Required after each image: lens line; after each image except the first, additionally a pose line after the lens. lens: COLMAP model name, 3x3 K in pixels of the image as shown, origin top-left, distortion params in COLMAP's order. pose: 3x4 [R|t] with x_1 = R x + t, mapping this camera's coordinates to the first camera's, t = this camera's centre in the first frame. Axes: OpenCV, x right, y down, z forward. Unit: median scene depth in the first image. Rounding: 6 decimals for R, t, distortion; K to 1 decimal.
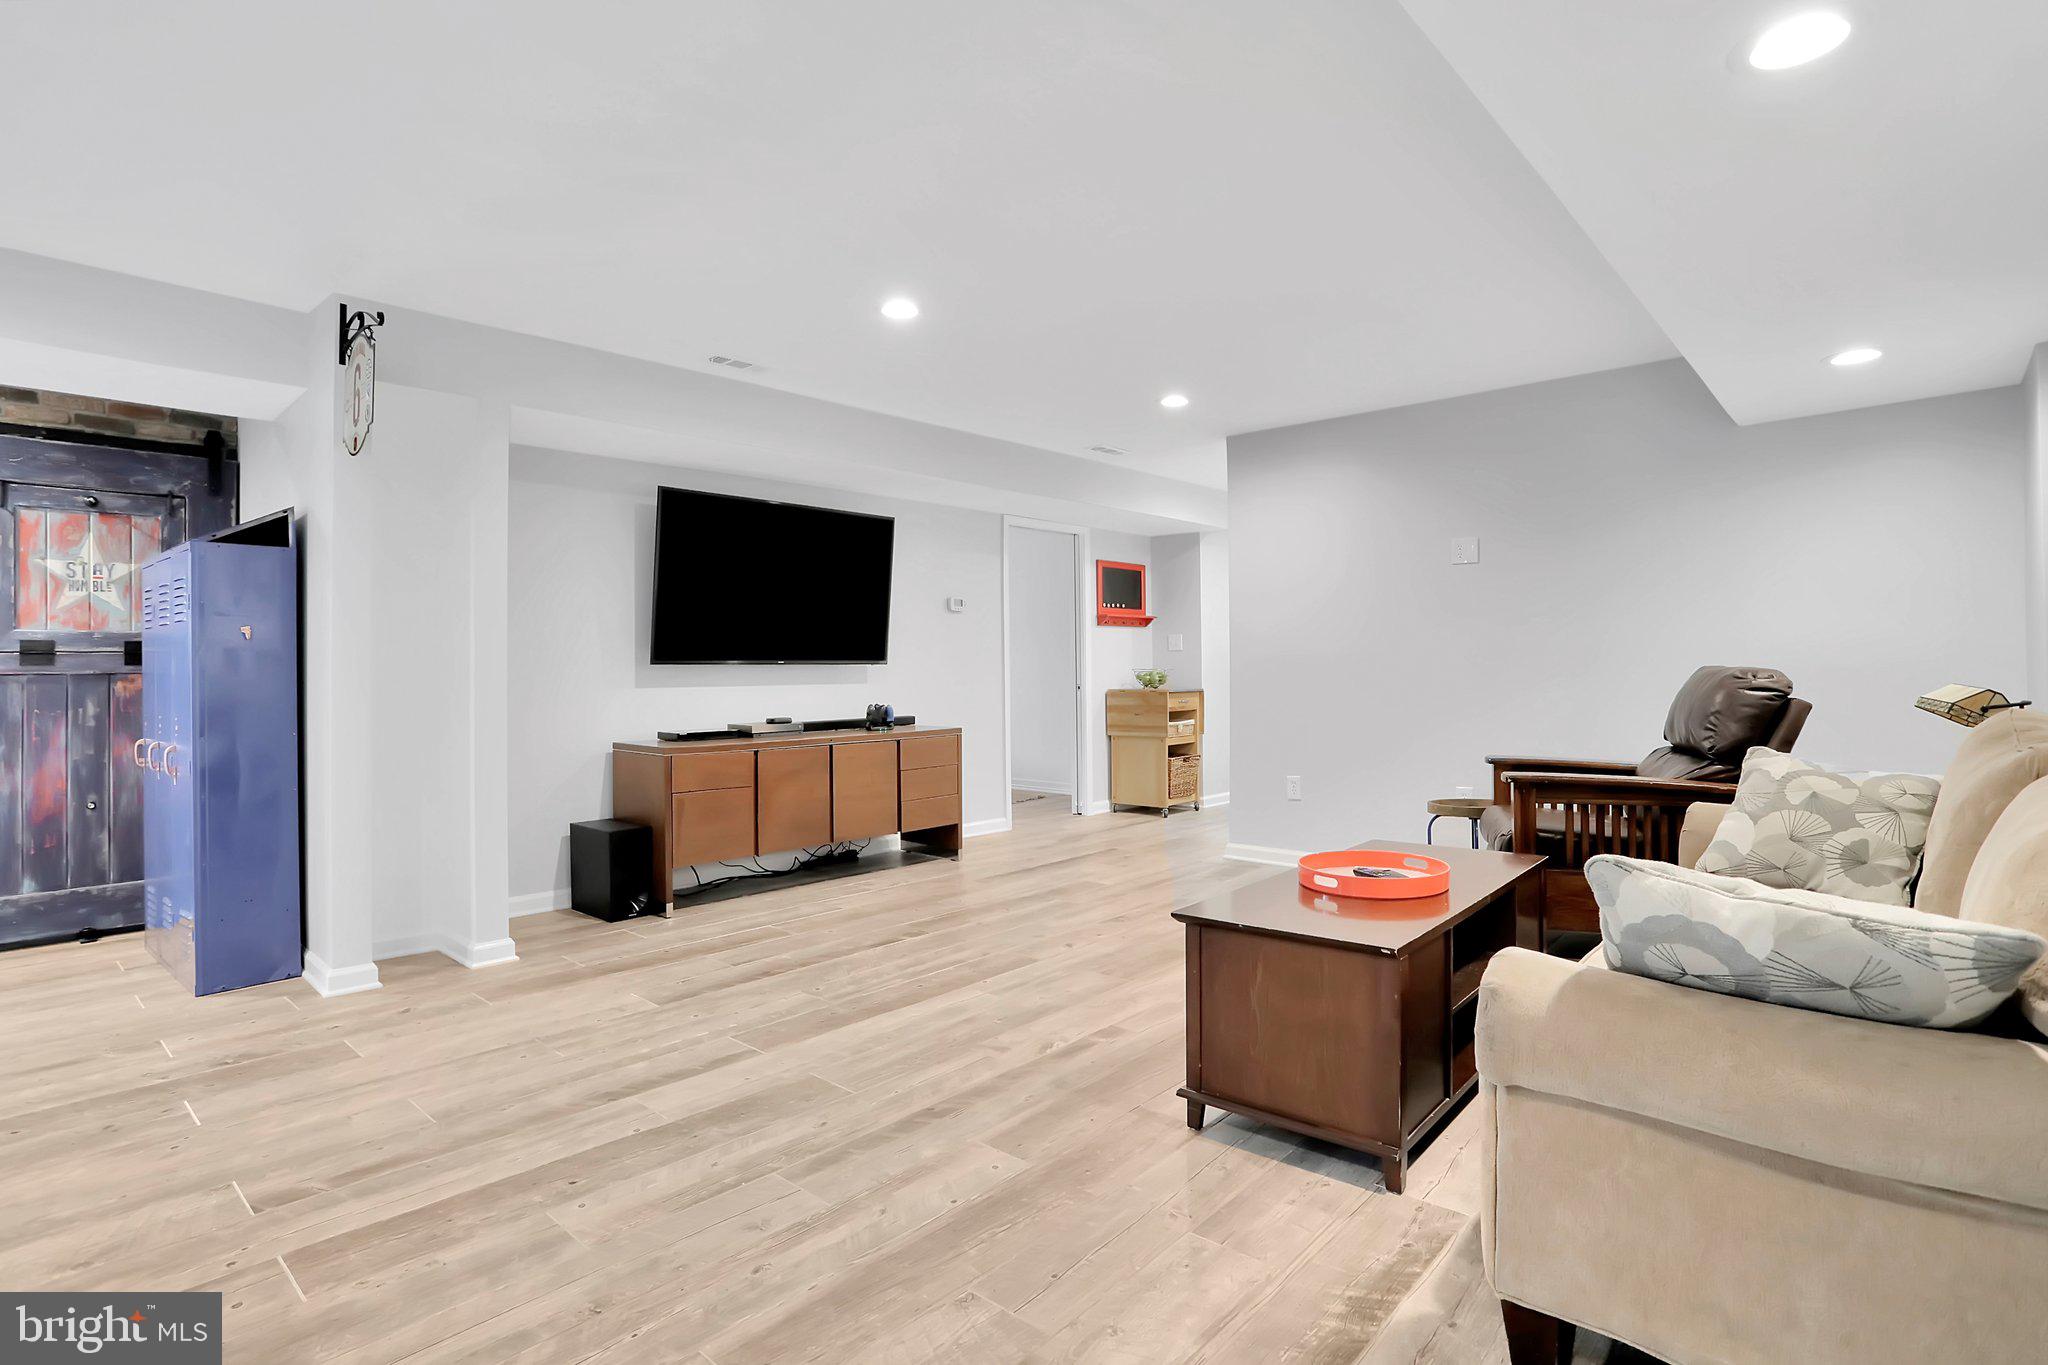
lens RADIAL K [[1015.7, 0, 1018.5], [0, 1015.7, 687.1], [0, 0, 1]] dist [-0.081315, 0.036028]
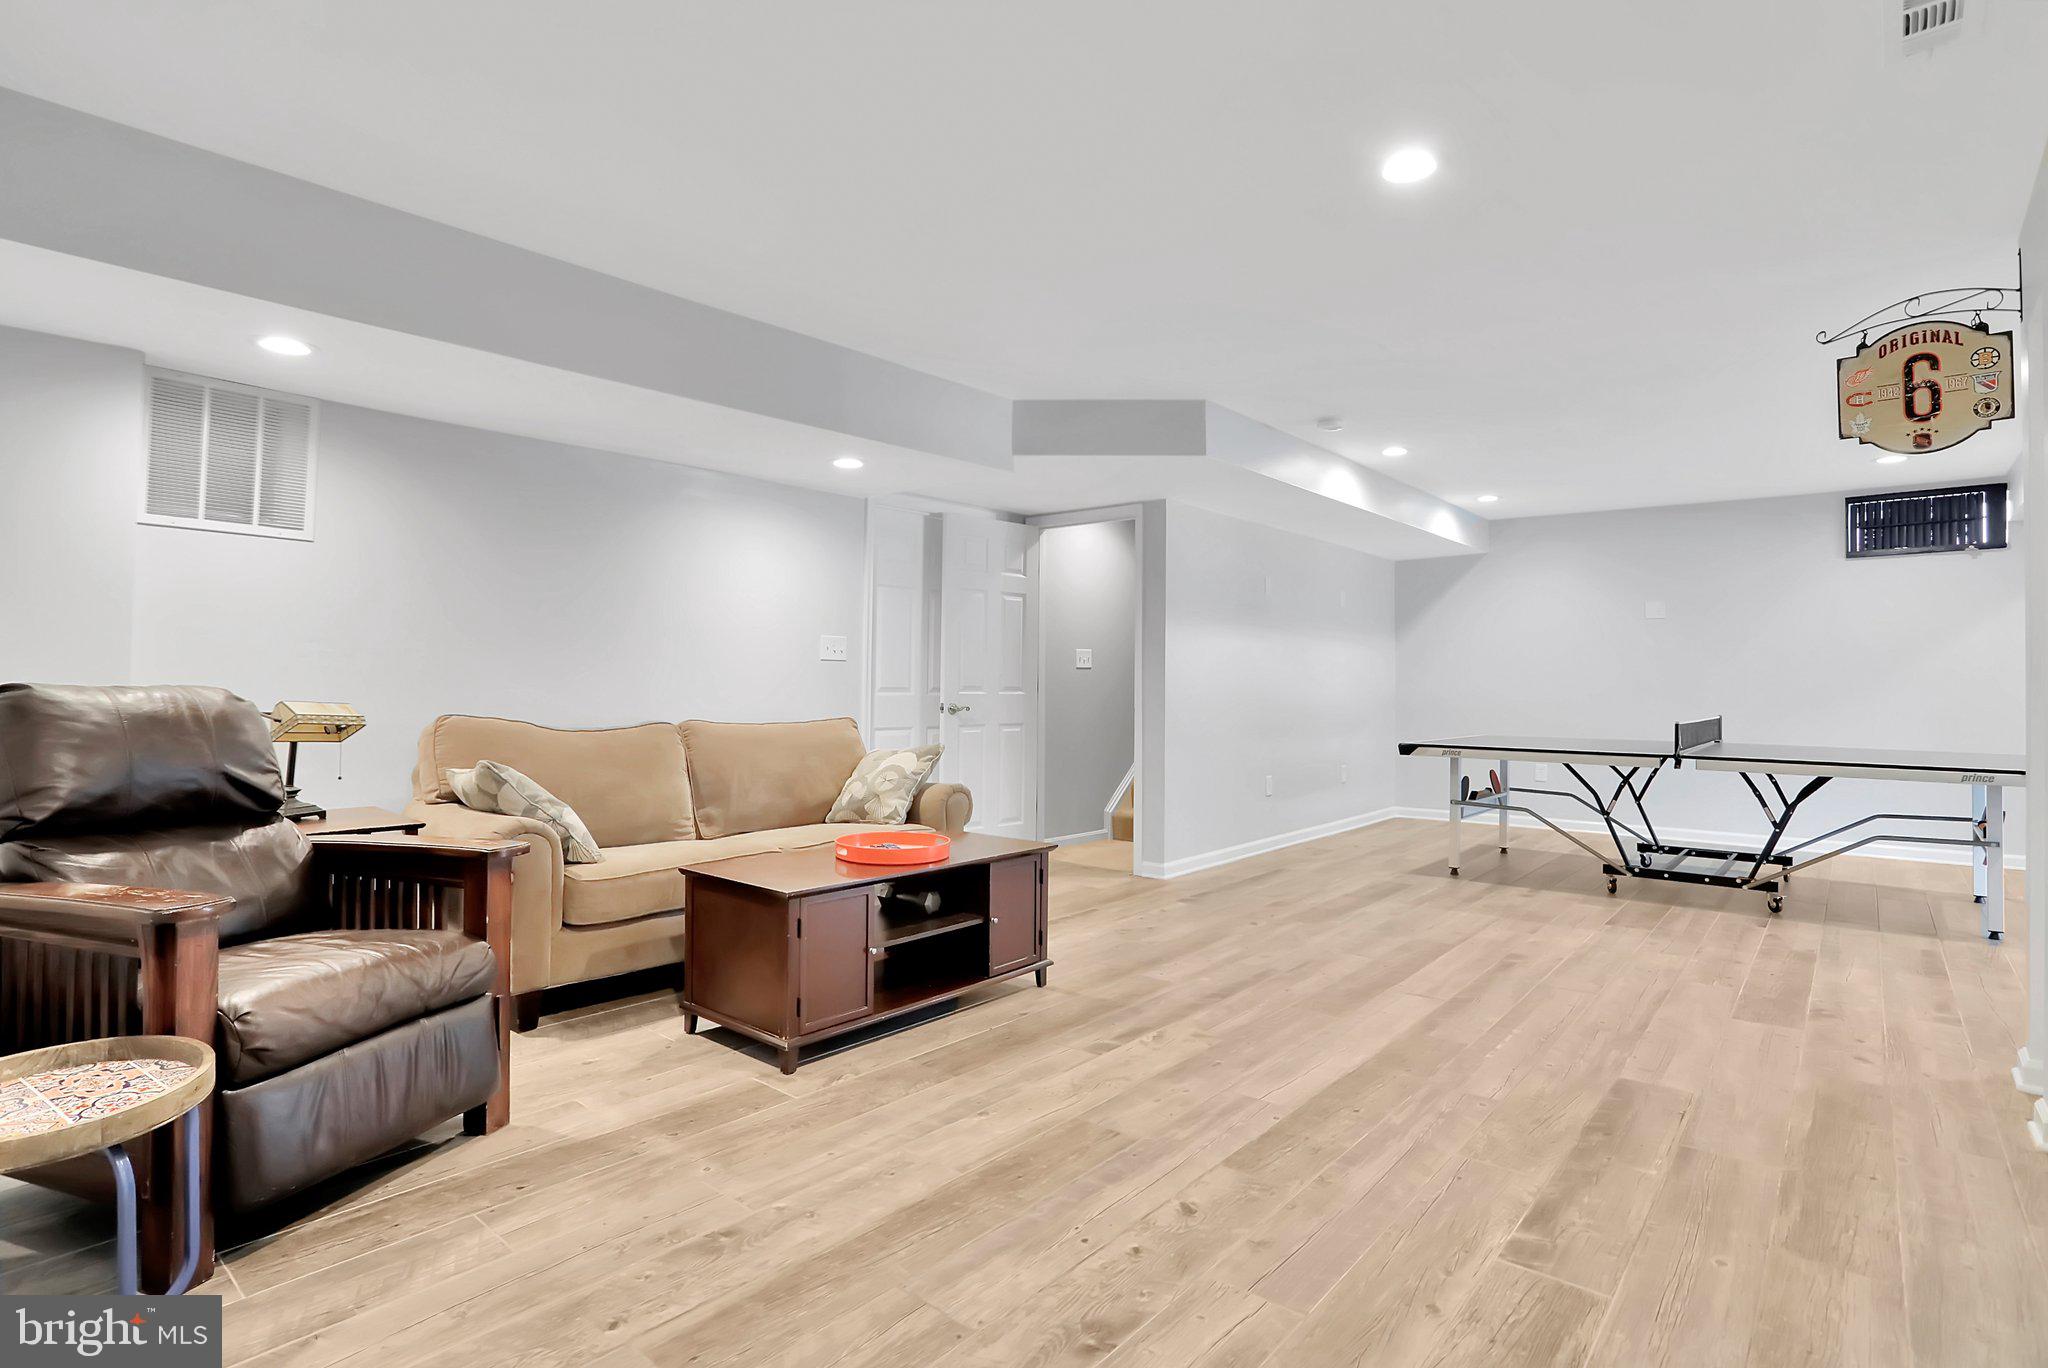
lens RADIAL K [[1015.7, 0, 1018.5], [0, 1015.7, 688.6], [0, 0, 1]] dist [-0.081315, 0.036028]
pose [[-0.999387, 0.001713, -0.034976, 0.205714], [0.000743, 0.999615, 0.027732, -0.044022], [0.035010, 0.027690, -0.999003, 1.975248]]
